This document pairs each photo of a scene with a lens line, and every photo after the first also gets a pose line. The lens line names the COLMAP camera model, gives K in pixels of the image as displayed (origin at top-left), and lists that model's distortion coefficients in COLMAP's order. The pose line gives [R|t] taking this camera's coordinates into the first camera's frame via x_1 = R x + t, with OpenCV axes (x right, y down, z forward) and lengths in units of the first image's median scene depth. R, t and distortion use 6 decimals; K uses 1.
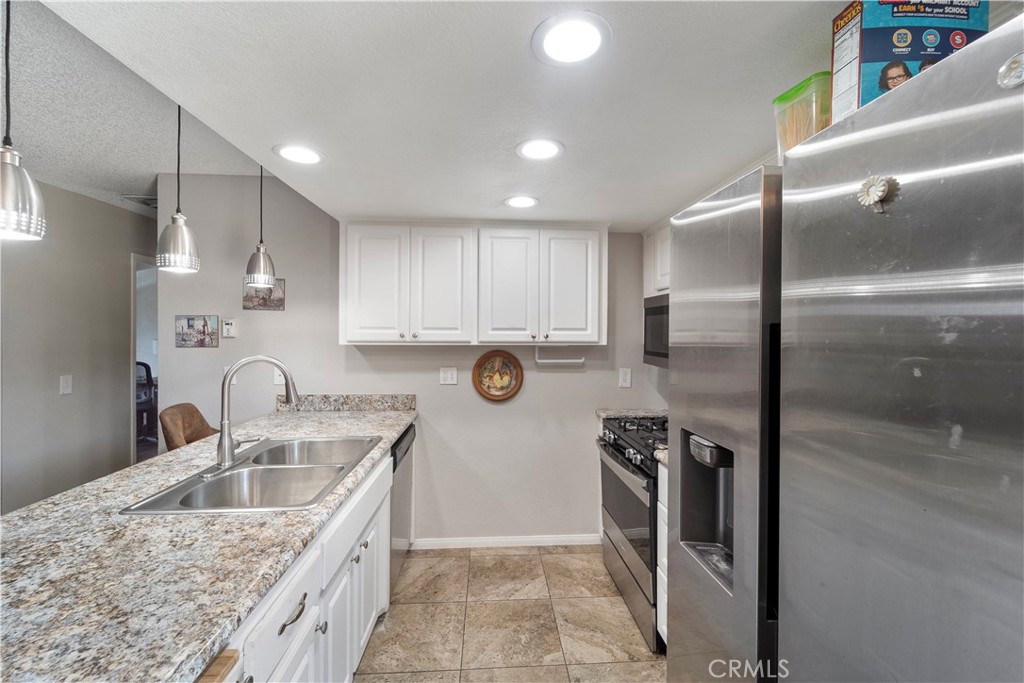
lens RADIAL K [[418.7, 0, 514.3], [0, 418.7, 335.7], [0, 0, 1]] dist [0.001244, -0.000235]
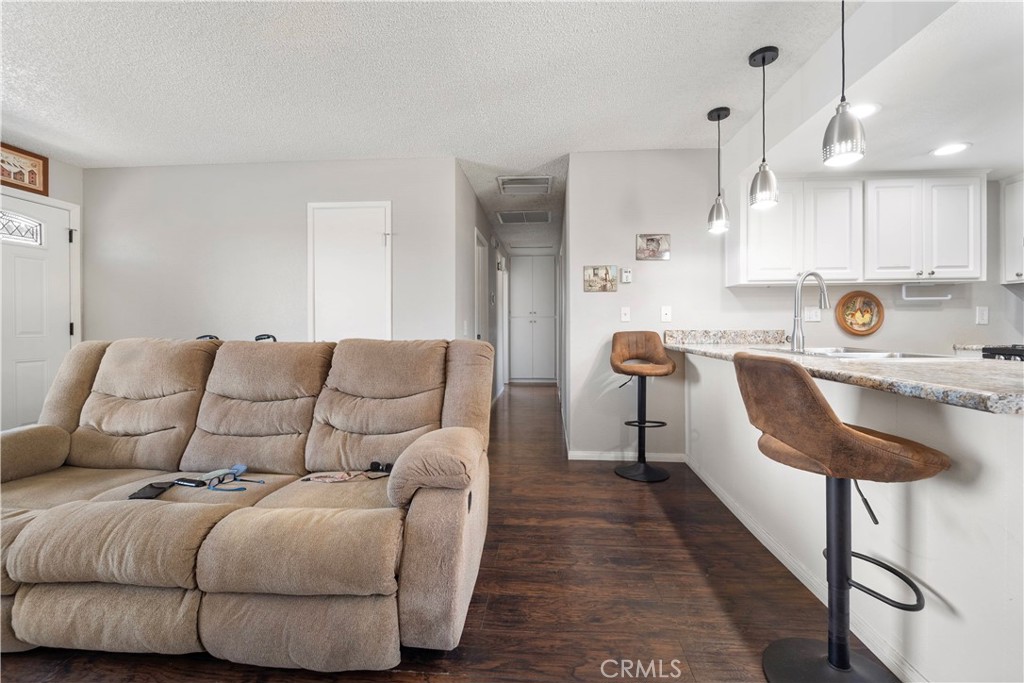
lens RADIAL K [[418.7, 0, 517.2], [0, 418.7, 332.4], [0, 0, 1]] dist [0.001244, -0.000235]
pose [[0.989728, -0.006393, -0.142823, -0.824546], [0.006377, 0.999980, -0.000567, 0.147084], [0.142824, -0.000350, 0.989748, -0.256710]]
